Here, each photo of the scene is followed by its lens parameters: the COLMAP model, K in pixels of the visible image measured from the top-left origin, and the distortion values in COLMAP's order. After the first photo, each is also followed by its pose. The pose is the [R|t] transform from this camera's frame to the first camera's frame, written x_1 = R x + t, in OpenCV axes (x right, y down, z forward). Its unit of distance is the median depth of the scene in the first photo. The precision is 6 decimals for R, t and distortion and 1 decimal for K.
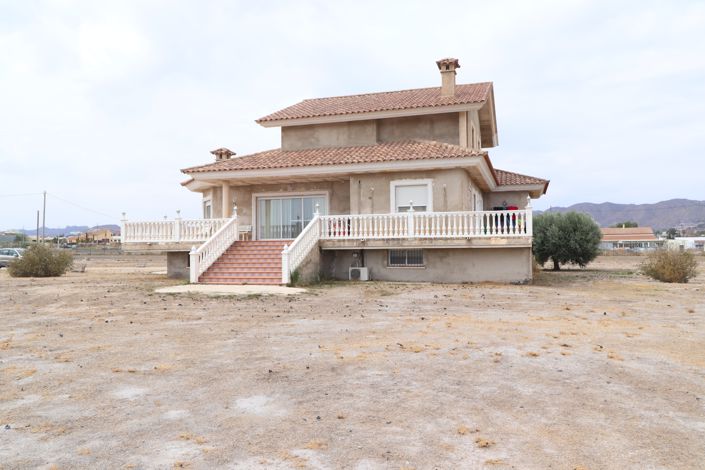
lens RADIAL K [[566.8, 0, 366.9], [0, 566.8, 235.4], [0, 0, 1]] dist [-0.006687, -0.004148]
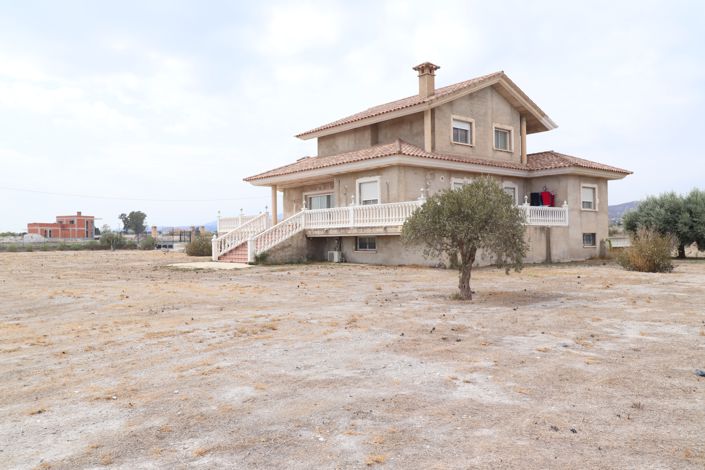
lens RADIAL K [[566.8, 0, 366.9], [0, 566.8, 235.4], [0, 0, 1]] dist [-0.006687, -0.004148]
pose [[0.847012, -0.004789, -0.531552, 0.698528], [0.020088, 0.999534, 0.023004, -0.004515], [0.531194, -0.030162, 0.846713, -0.003035]]
